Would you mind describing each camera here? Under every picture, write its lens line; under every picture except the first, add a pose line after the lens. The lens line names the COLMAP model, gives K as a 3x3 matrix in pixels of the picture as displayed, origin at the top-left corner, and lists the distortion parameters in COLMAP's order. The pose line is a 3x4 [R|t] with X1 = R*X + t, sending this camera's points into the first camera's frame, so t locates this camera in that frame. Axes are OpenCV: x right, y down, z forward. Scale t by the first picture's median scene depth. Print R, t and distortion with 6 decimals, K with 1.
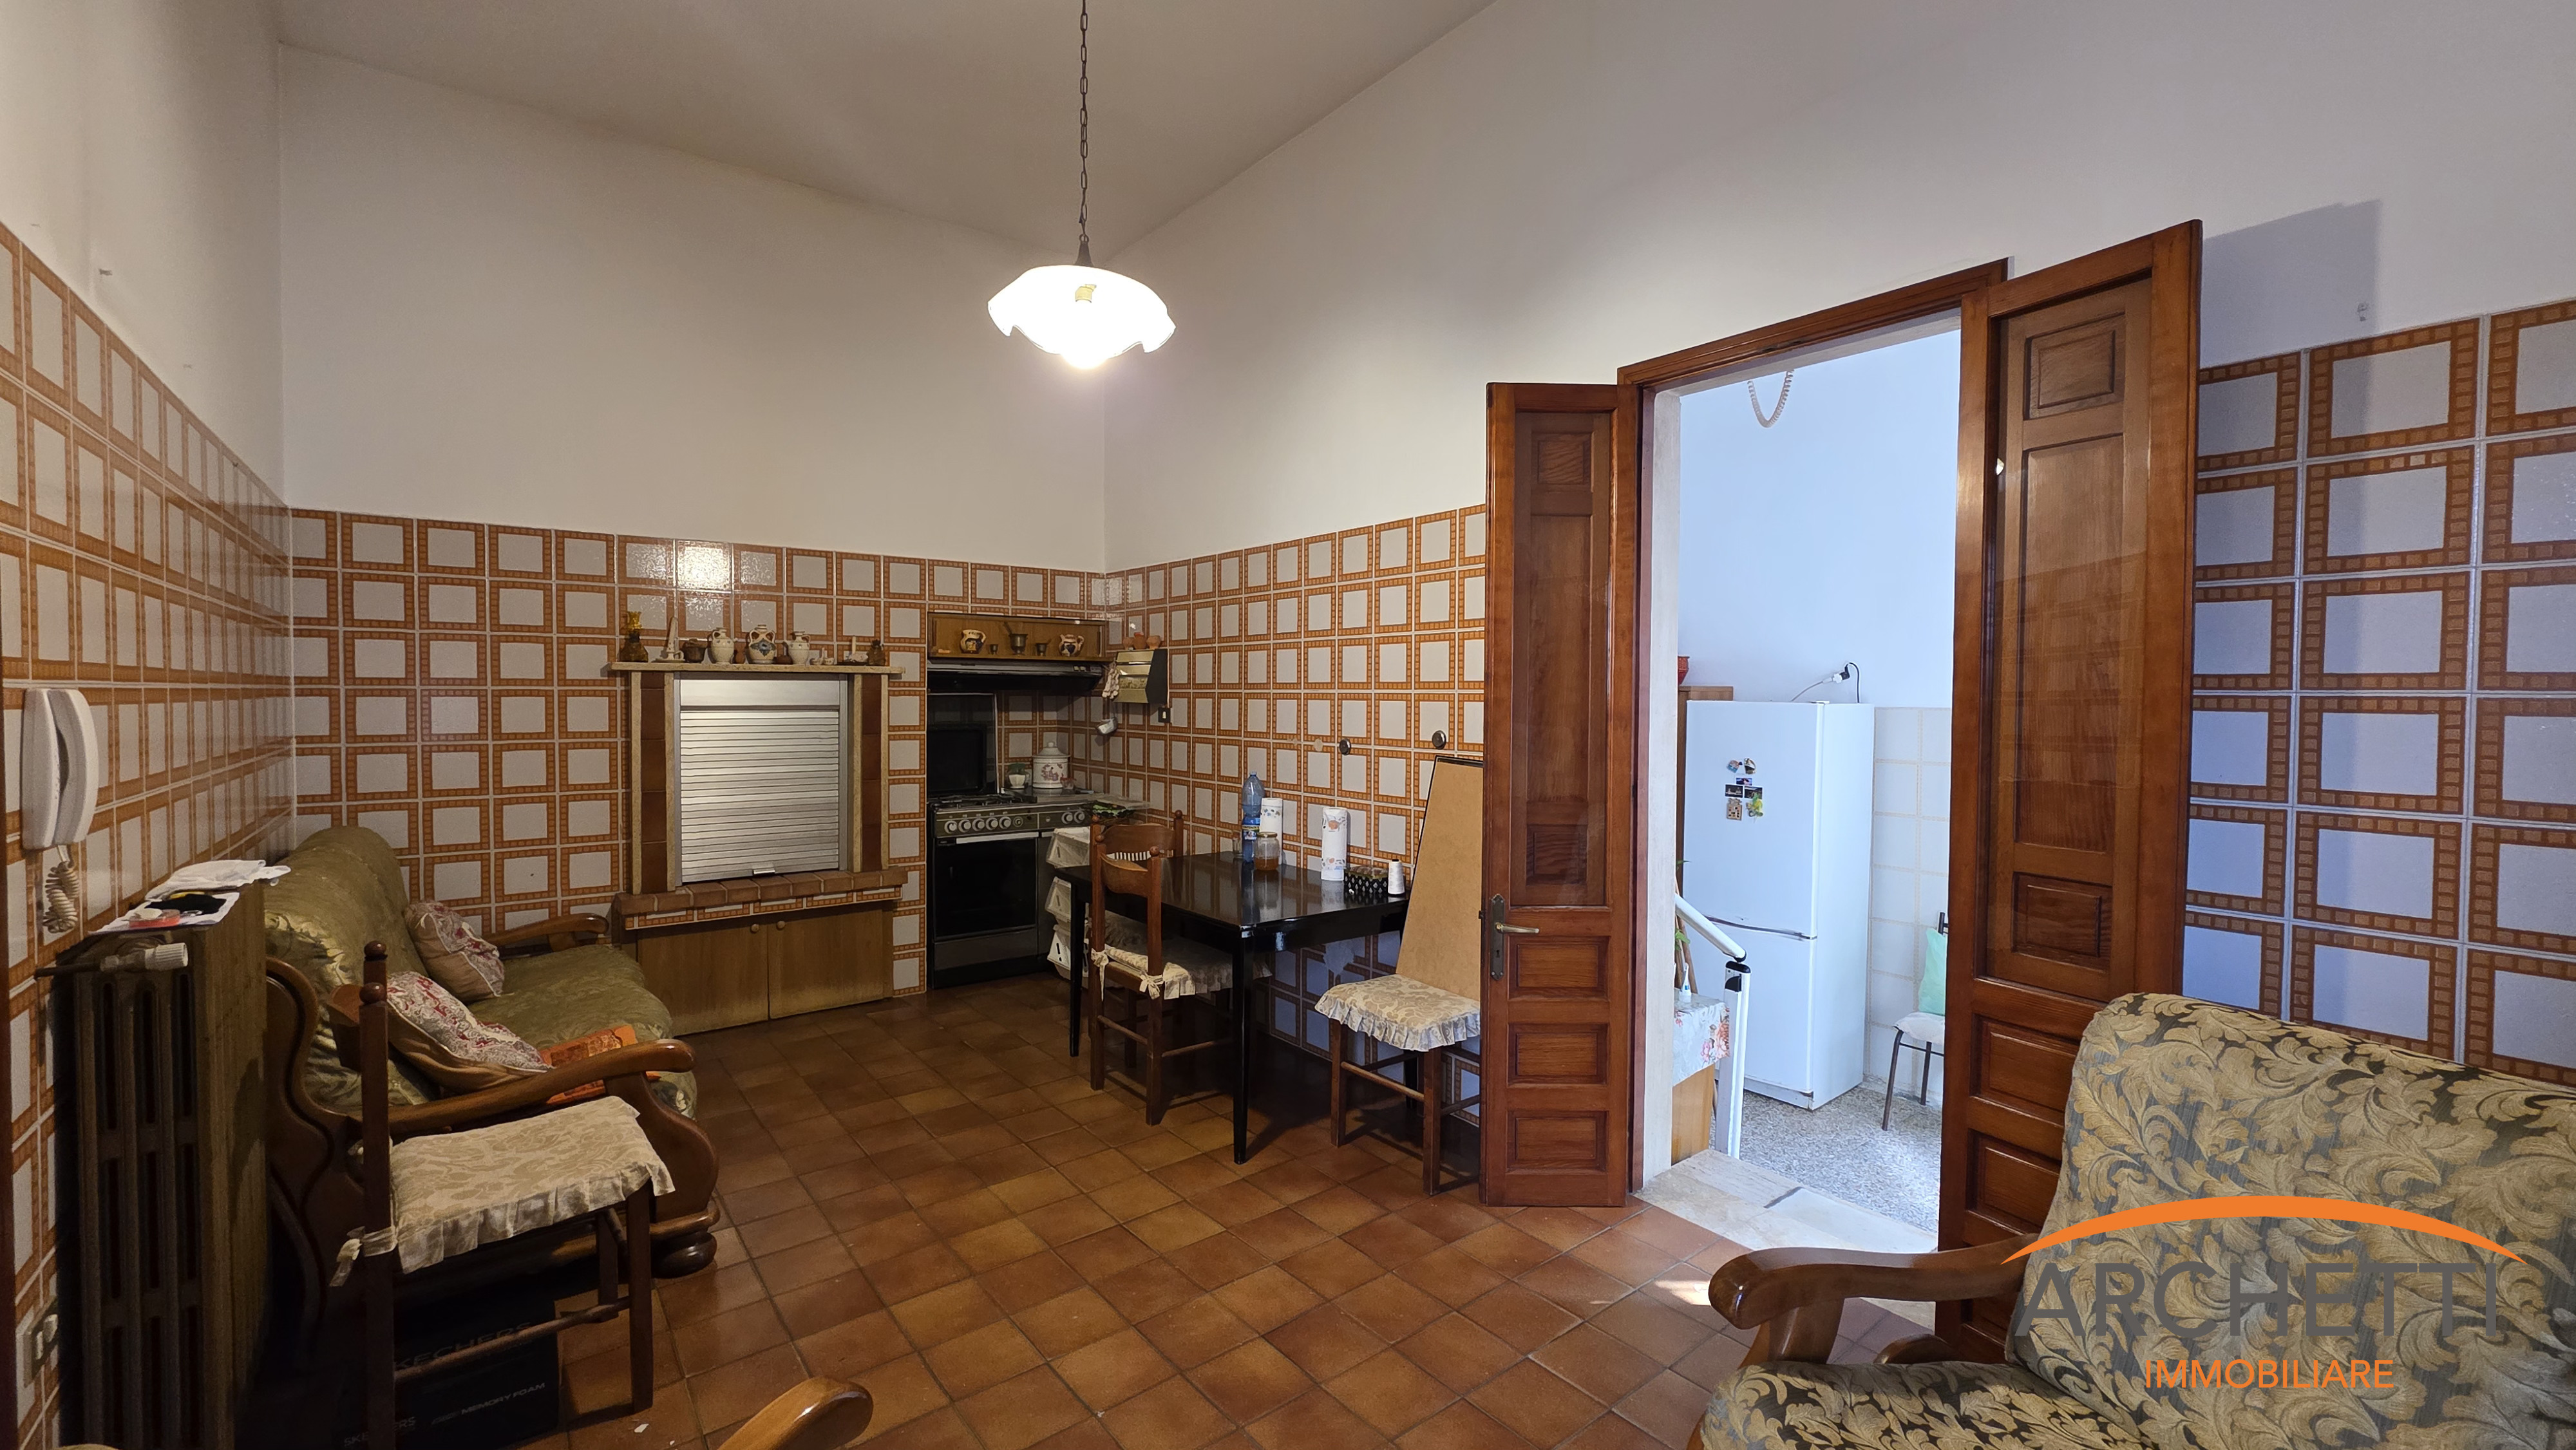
lens RADIAL K [[1031.4, 0, 1281.0], [0, 1031.4, 719.6], [0, 0, 1]] dist [-0.003848, 0.002292]
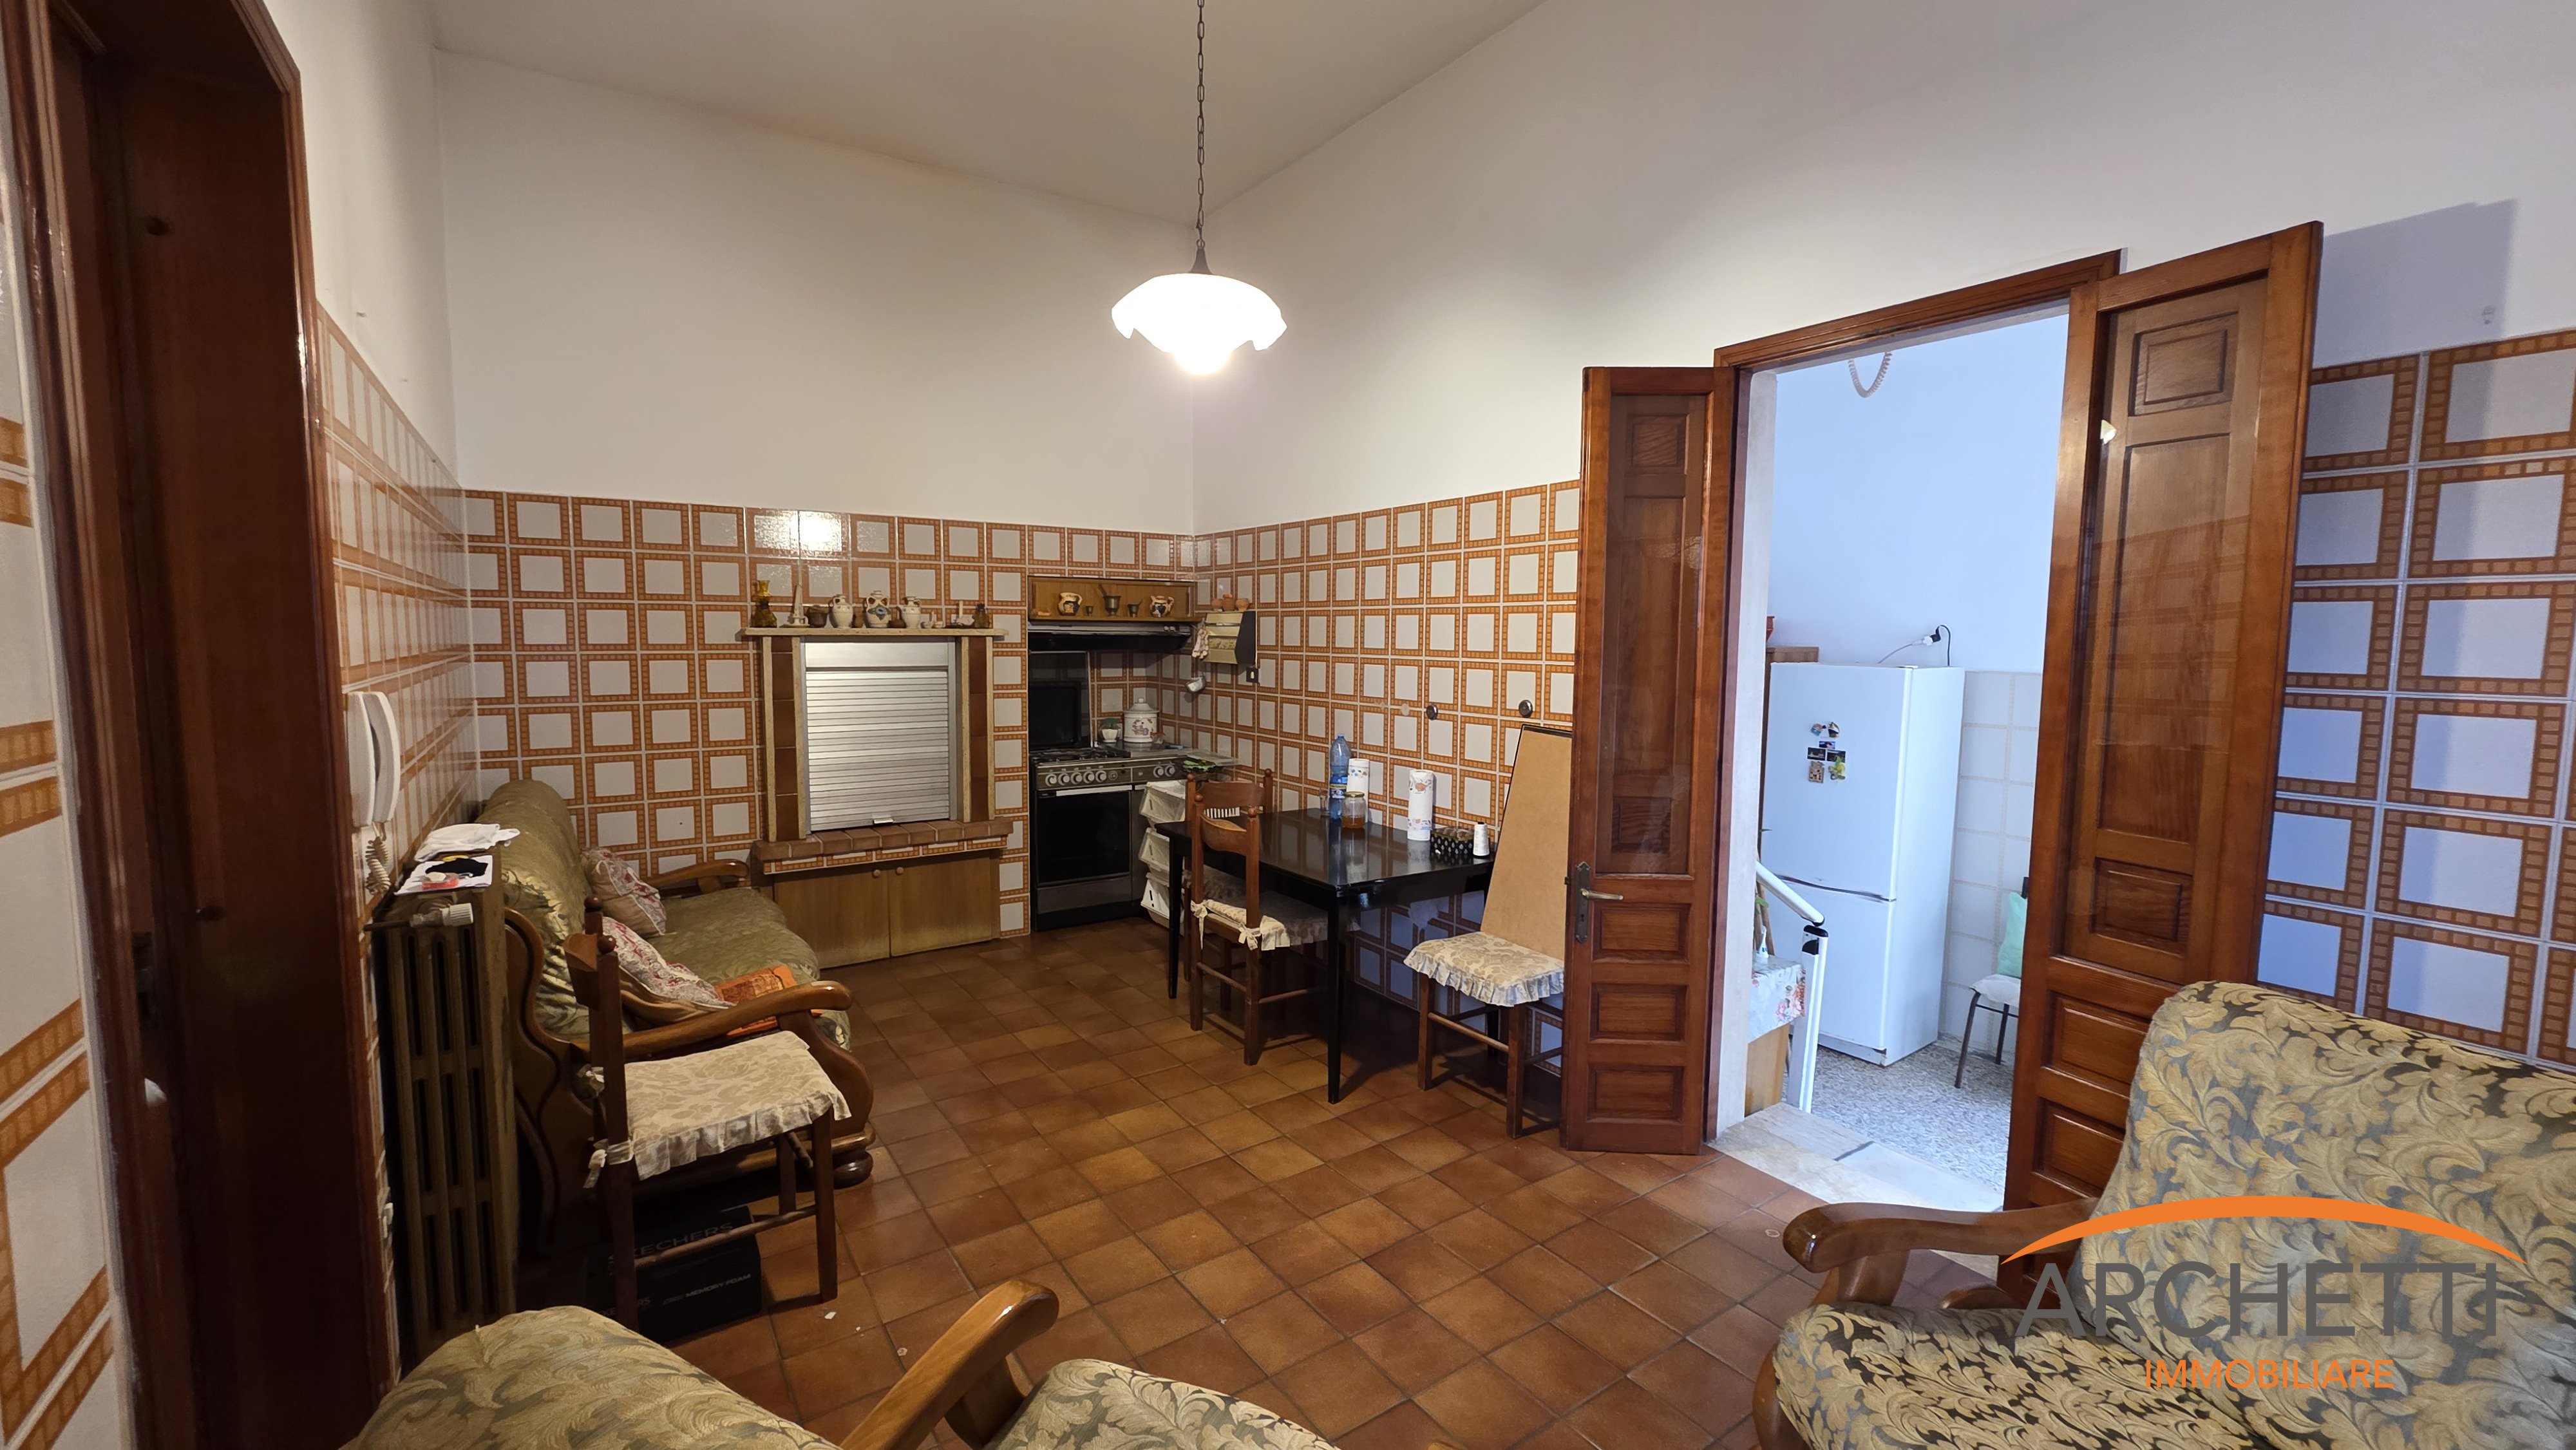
lens RADIAL K [[1031.4, 0, 1279.8], [0, 1031.4, 720.0], [0, 0, 1]] dist [-0.003848, 0.002292]
pose [[0.997989, 0.007283, -0.062962, -0.032754], [-0.003479, 0.998173, 0.060317, -0.036162], [0.063286, -0.059977, 0.996192, -0.056991]]
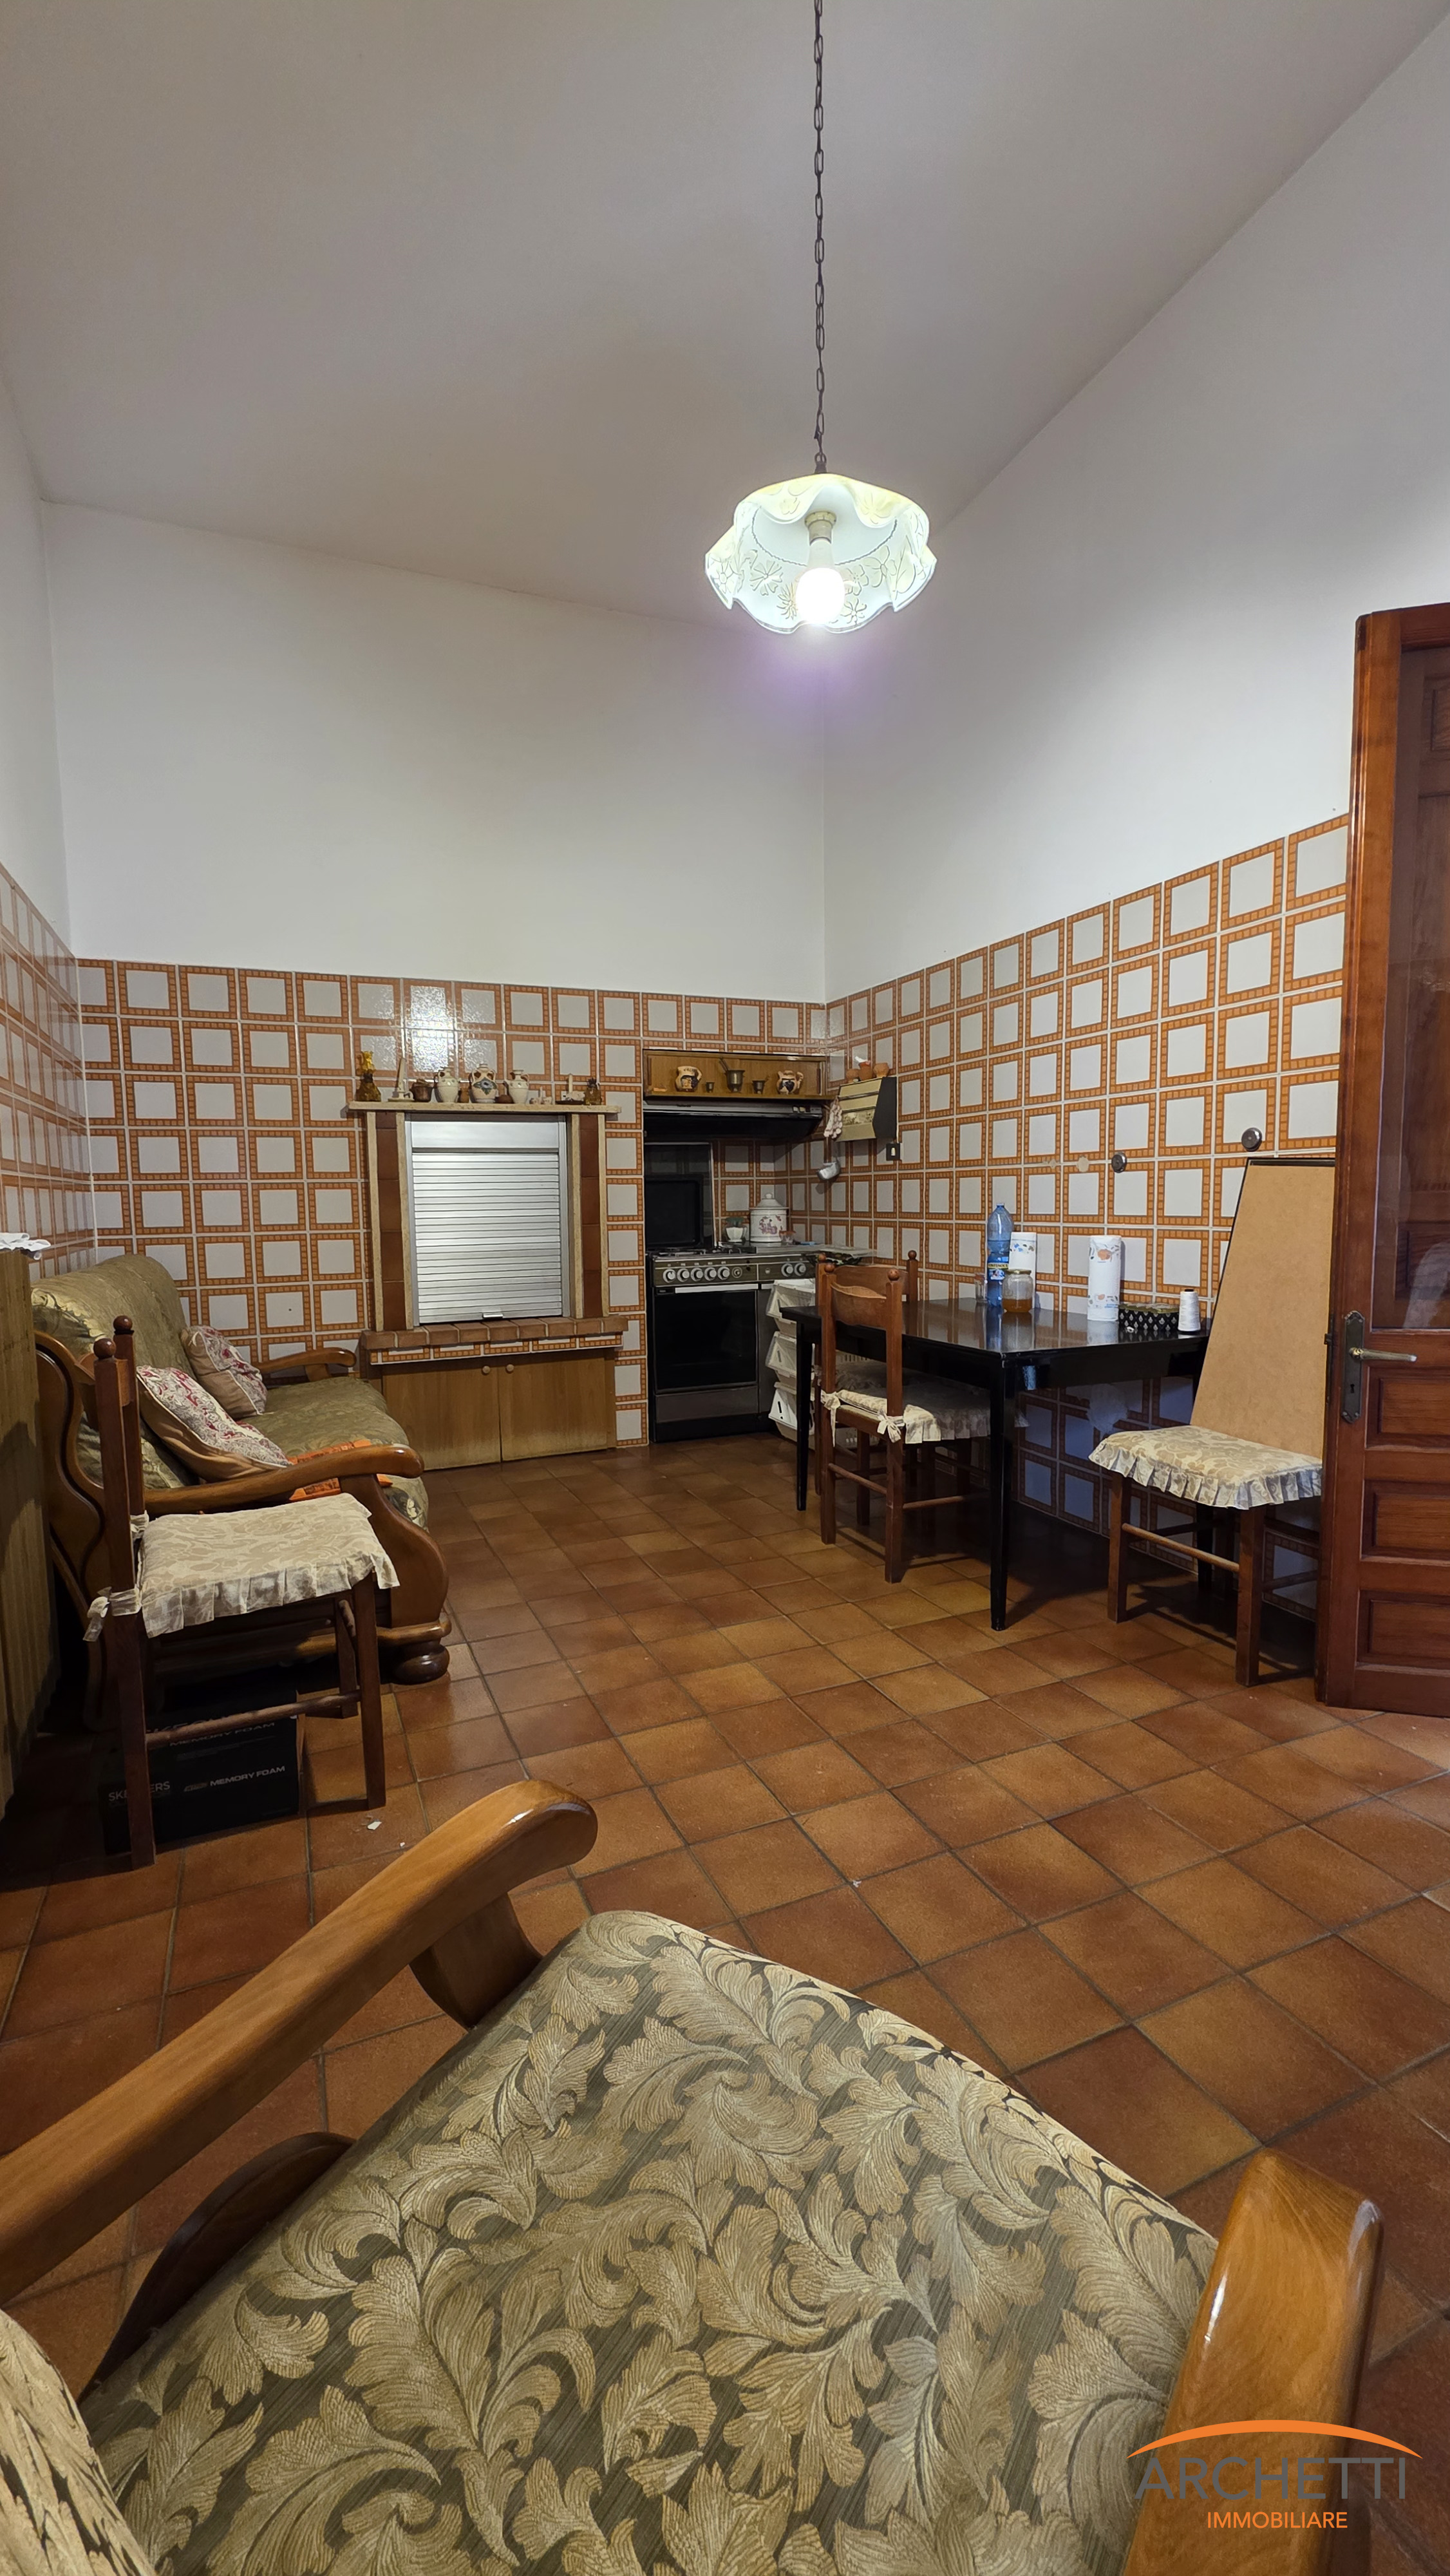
lens RADIAL K [[1031.4, 0, 716.3], [0, 1031.4, 1295.0], [0, 0, 1]] dist [-0.003848, 0.002292]
pose [[0.966332, 0.003650, -0.257271, -0.049660], [0.013754, 0.997737, 0.065818, 0.096820], [0.256929, -0.067141, 0.964095, 0.134192]]
